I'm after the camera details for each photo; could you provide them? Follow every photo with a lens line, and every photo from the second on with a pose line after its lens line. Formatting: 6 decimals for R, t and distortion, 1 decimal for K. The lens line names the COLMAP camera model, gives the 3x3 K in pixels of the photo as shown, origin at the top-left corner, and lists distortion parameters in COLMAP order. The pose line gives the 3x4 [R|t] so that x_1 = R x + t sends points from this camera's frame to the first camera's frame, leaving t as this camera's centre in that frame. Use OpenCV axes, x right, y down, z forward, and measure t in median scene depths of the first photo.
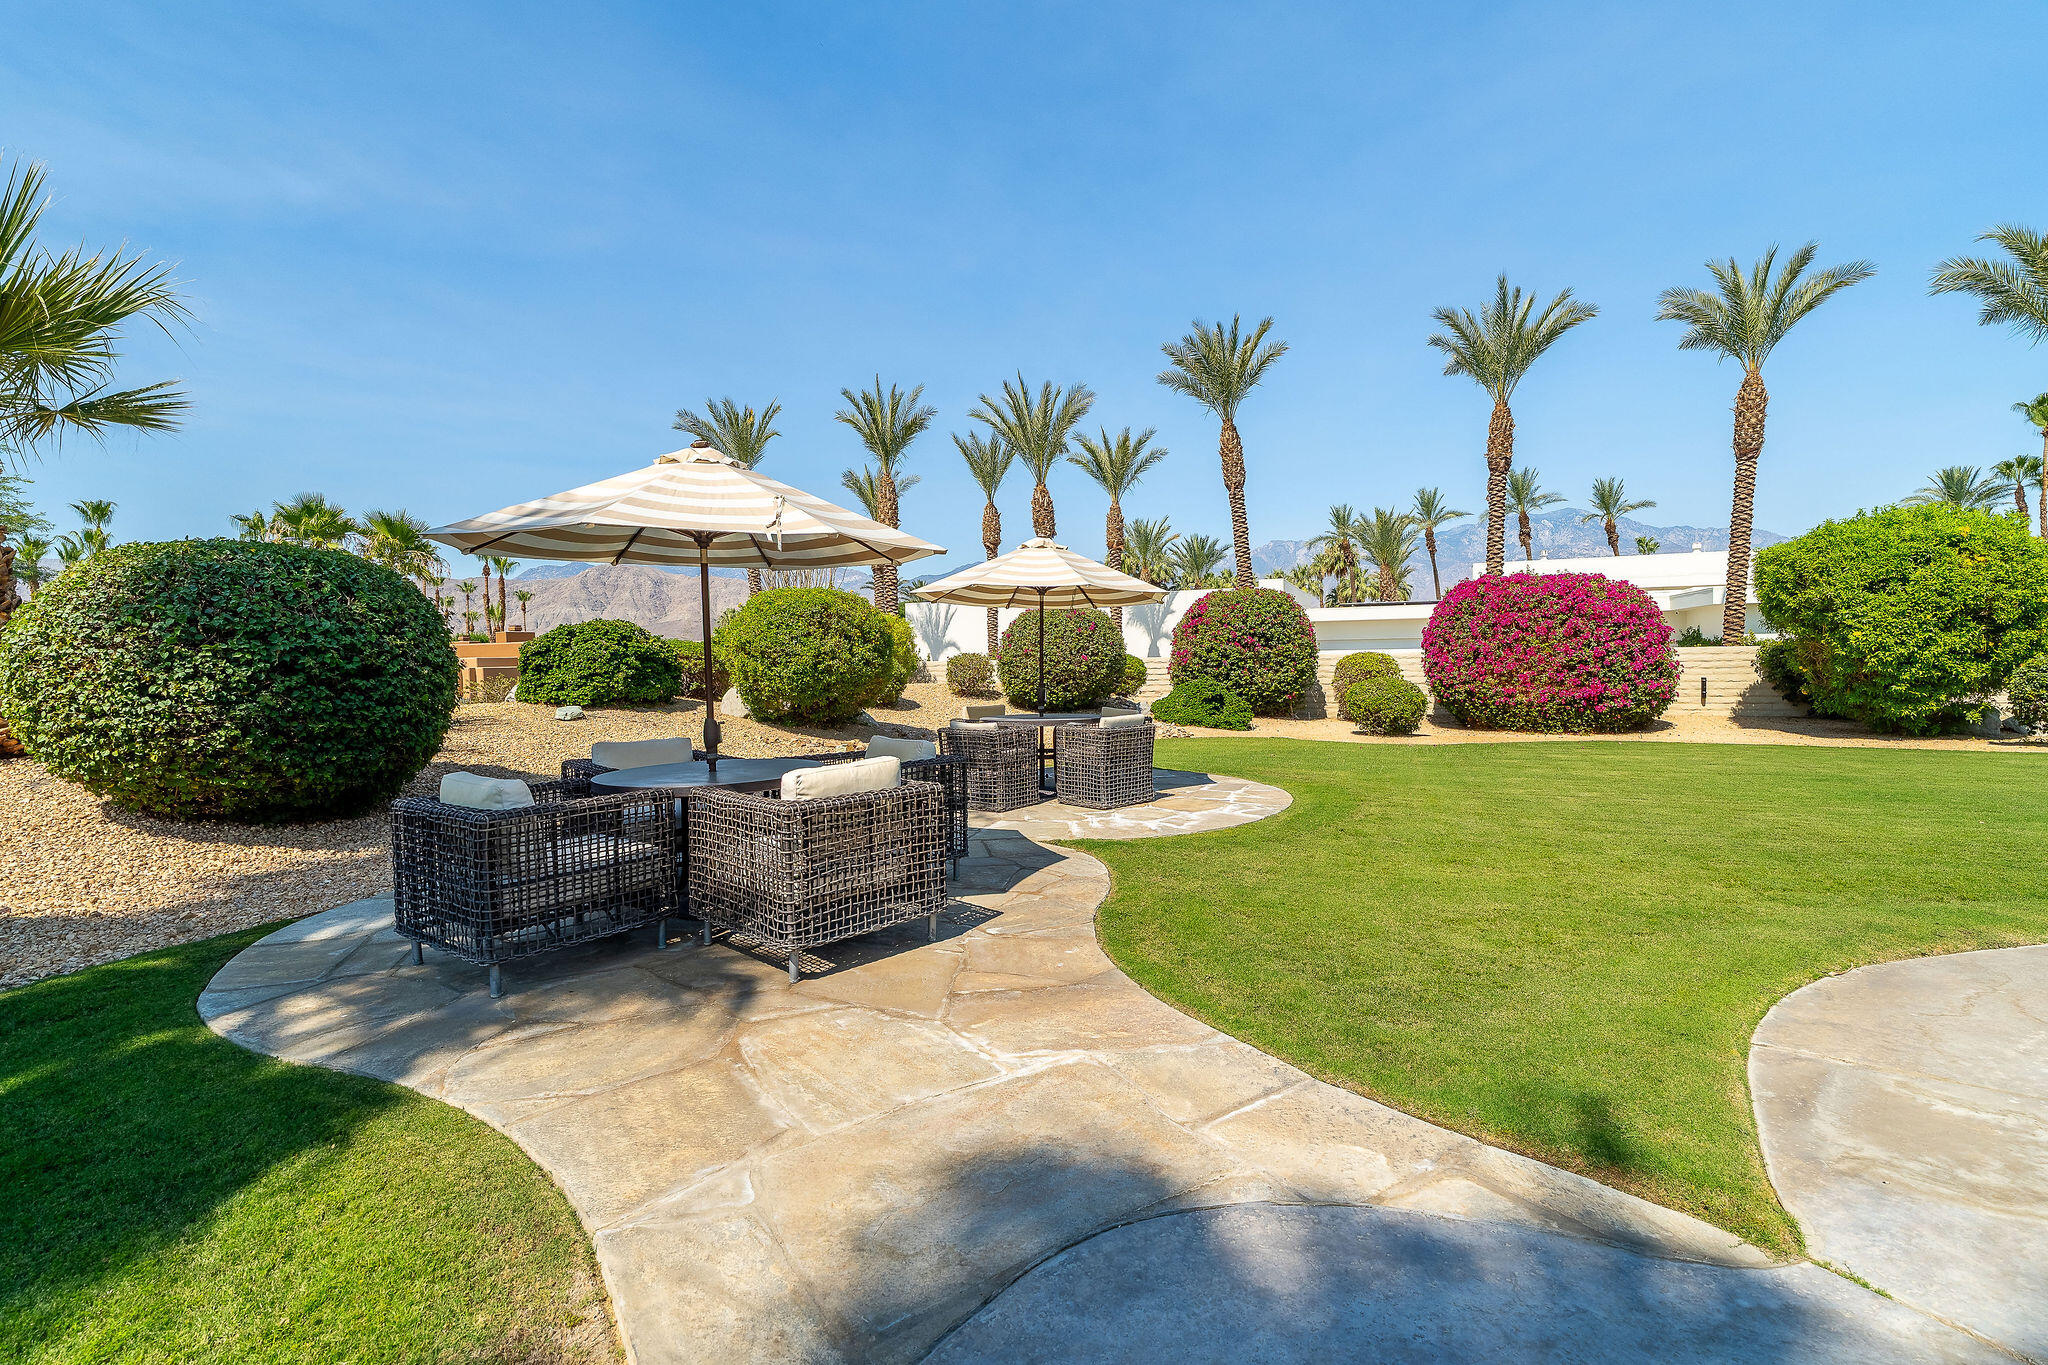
lens RADIAL K [[926.5, 0, 1024.0], [0, 926.5, 682.5], [0, 0, 1]] dist [-0.033638, -0.000115]
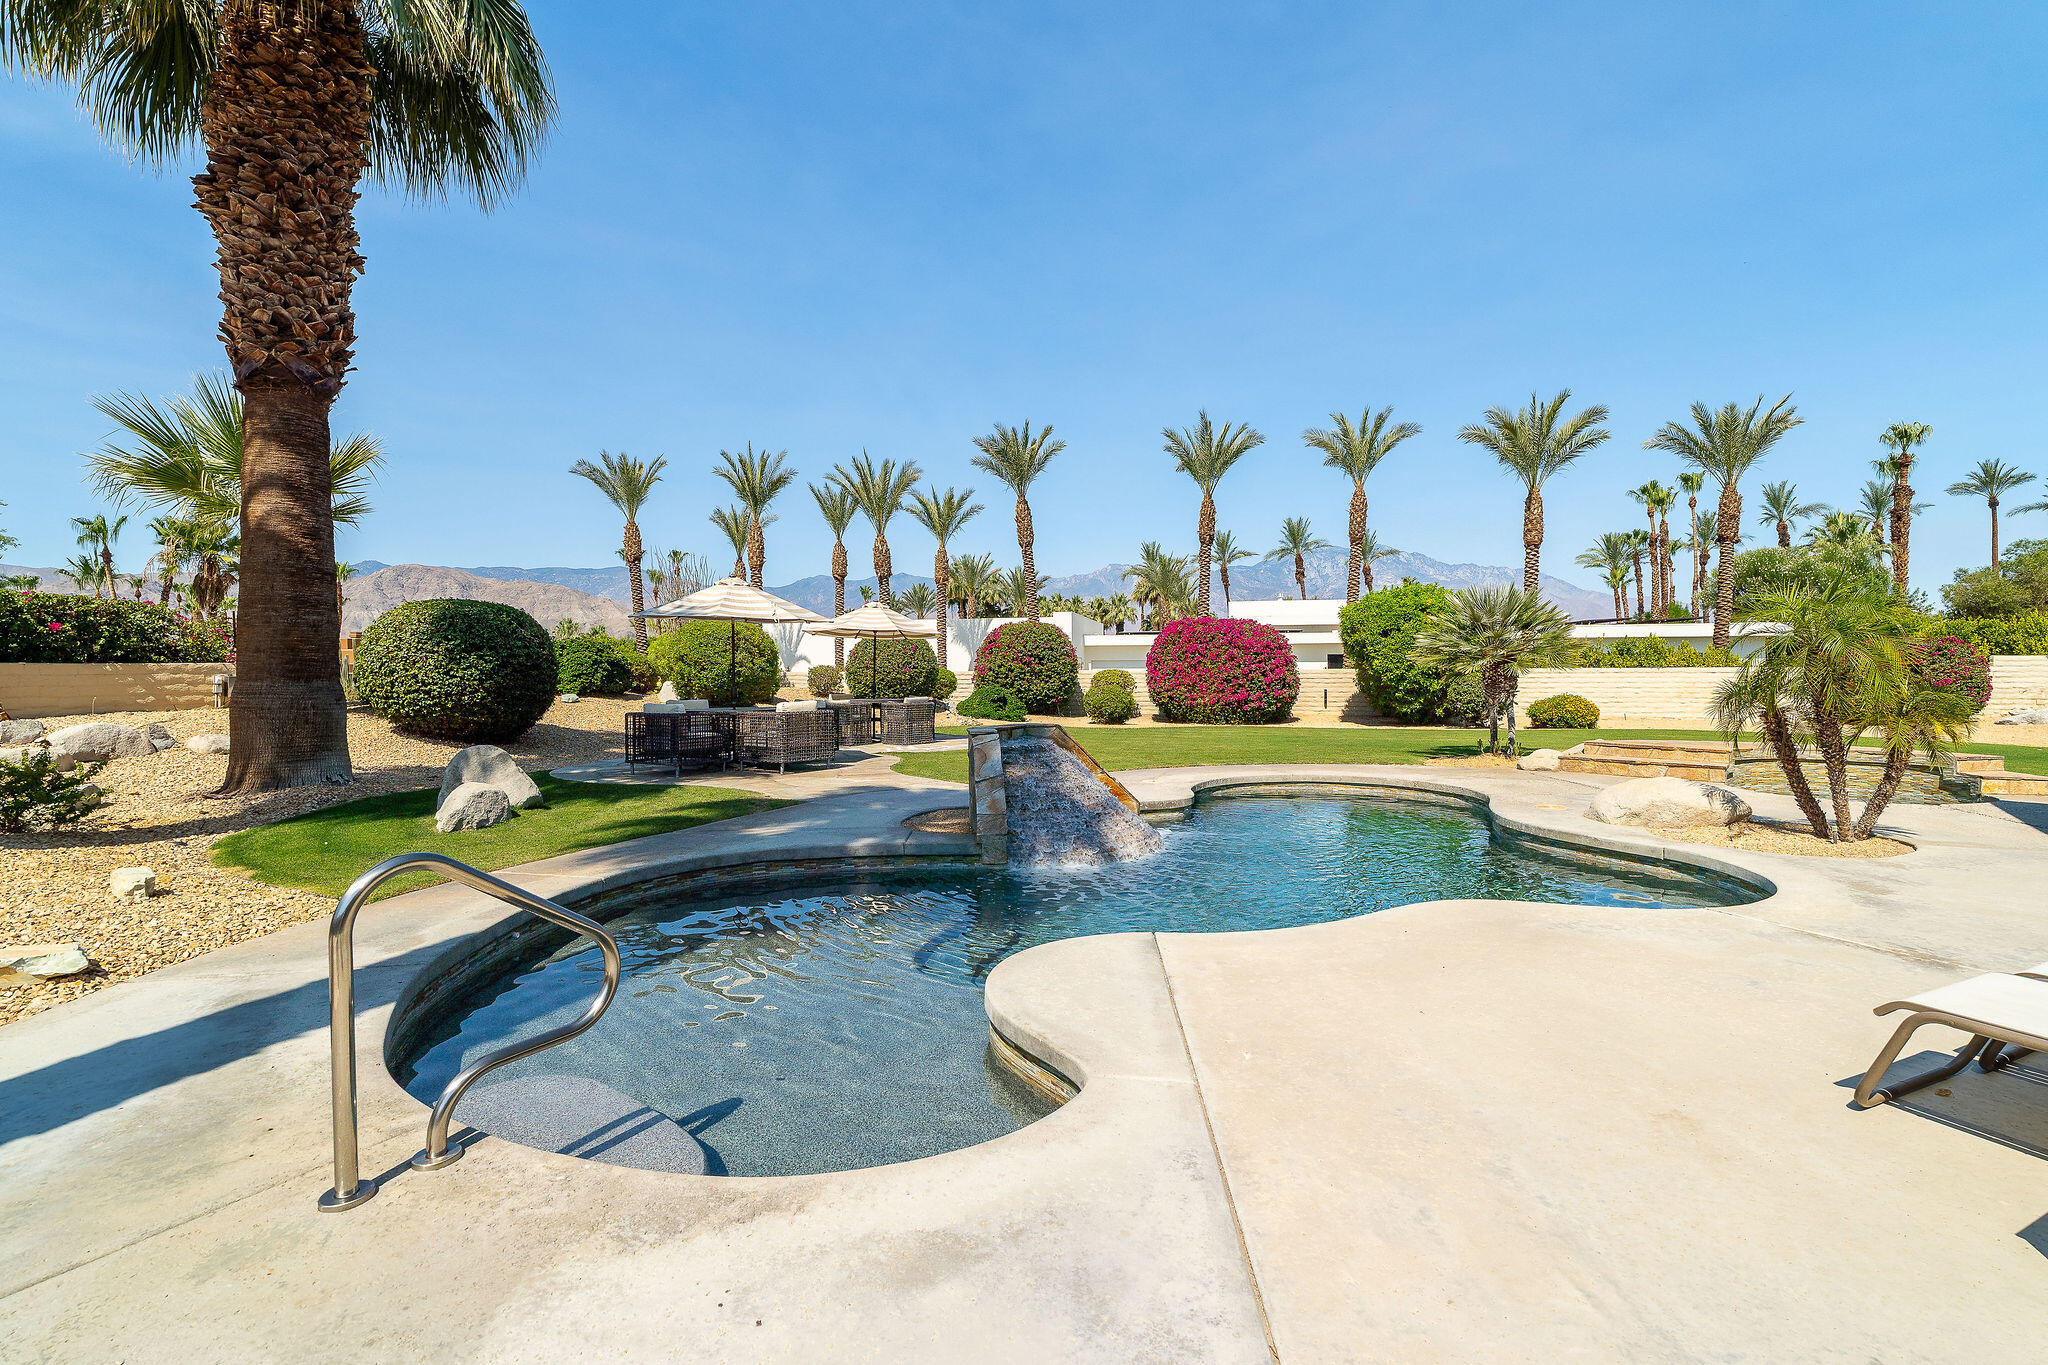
lens RADIAL K [[926.5, 0, 1024.0], [0, 926.5, 682.5], [0, 0, 1]] dist [-0.033638, -0.000115]
pose [[0.985604, 0.013696, 0.168513, 0.001070], [-0.010630, 0.999761, -0.019087, 0.015502], [-0.168734, 0.017021, 0.985515, -0.370110]]
